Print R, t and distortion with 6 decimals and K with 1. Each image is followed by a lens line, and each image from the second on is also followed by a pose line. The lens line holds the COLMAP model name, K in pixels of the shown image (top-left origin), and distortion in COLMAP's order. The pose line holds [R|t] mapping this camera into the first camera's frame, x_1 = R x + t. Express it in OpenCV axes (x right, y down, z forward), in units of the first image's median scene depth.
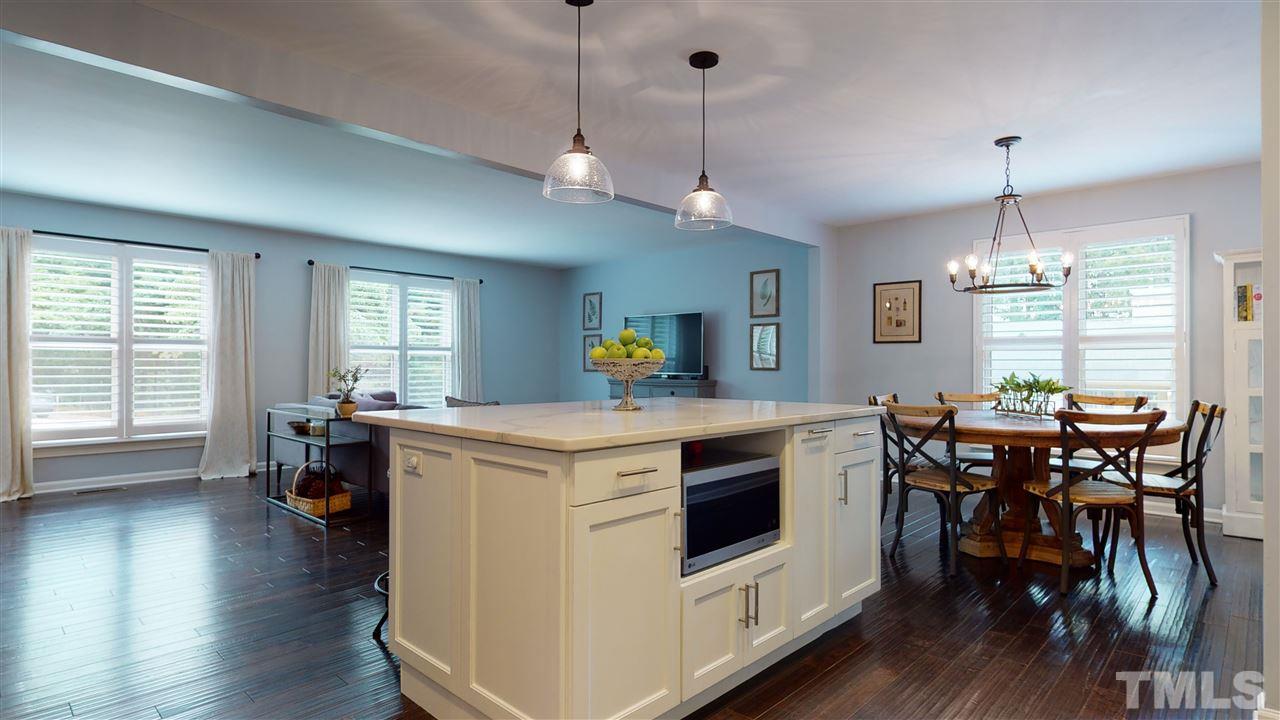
lens RADIAL K [[712.6, 0, 640.0], [0, 712.6, 360.0], [0, 0, 1]] dist [-0.002065, 0.000119]
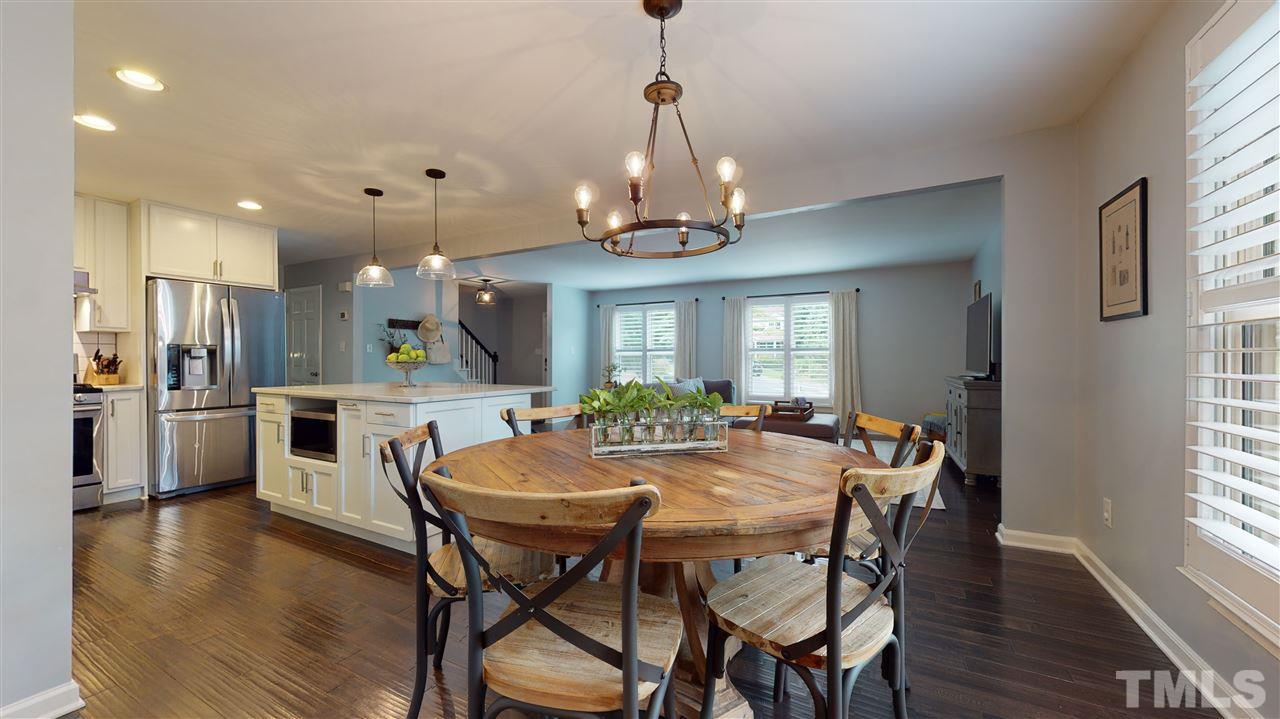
lens RADIAL K [[469.0, 0, 641.5], [0, 469.0, 360.4], [0, 0, 1]] dist [-0.001413, 0.000248]
pose [[0.213718, 0.003393, -0.976890, 0.566373], [0.009354, 0.999941, 0.005519, 0.000577], [0.976851, -0.010317, 0.213673, 0.565942]]
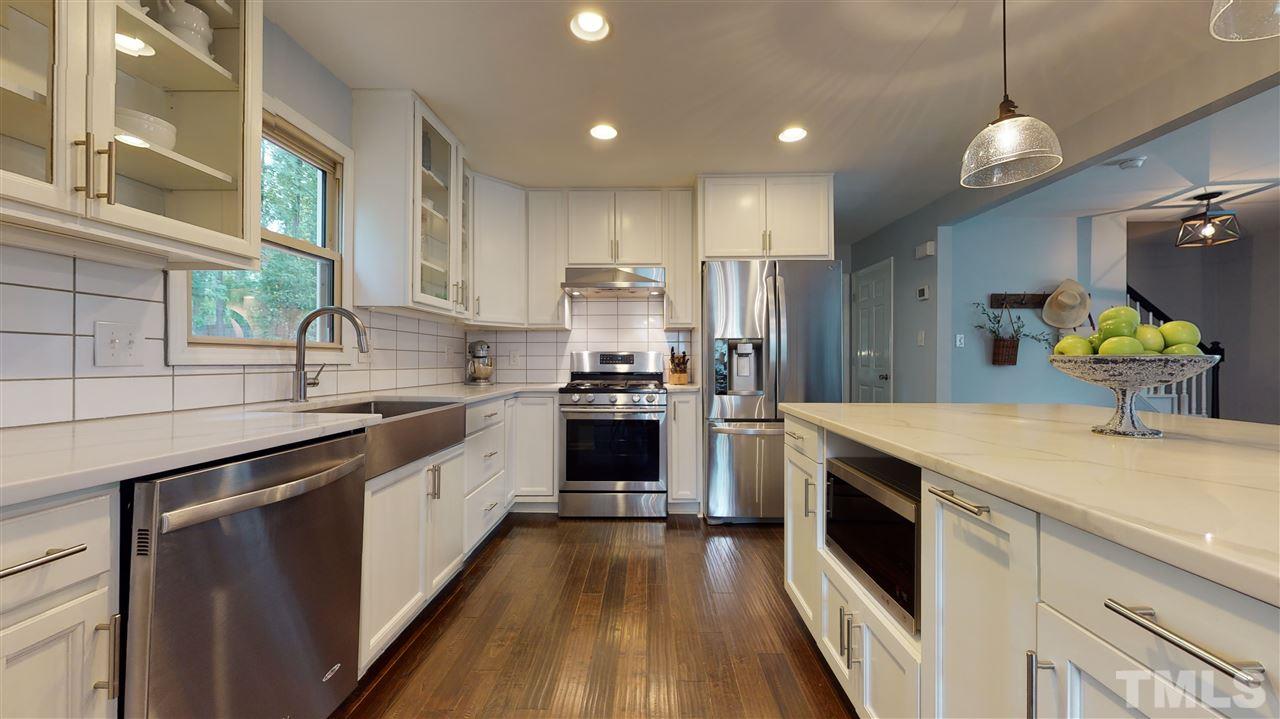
lens RADIAL K [[469.0, 0, 641.5], [0, 469.0, 360.4], [0, 0, 1]] dist [-0.001413, 0.000248]
pose [[-0.772050, 0.003289, -0.635553, 0.265323], [0.008269, 0.999954, -0.004870, 0.001982], [0.635508, -0.009015, -0.772042, 0.449335]]
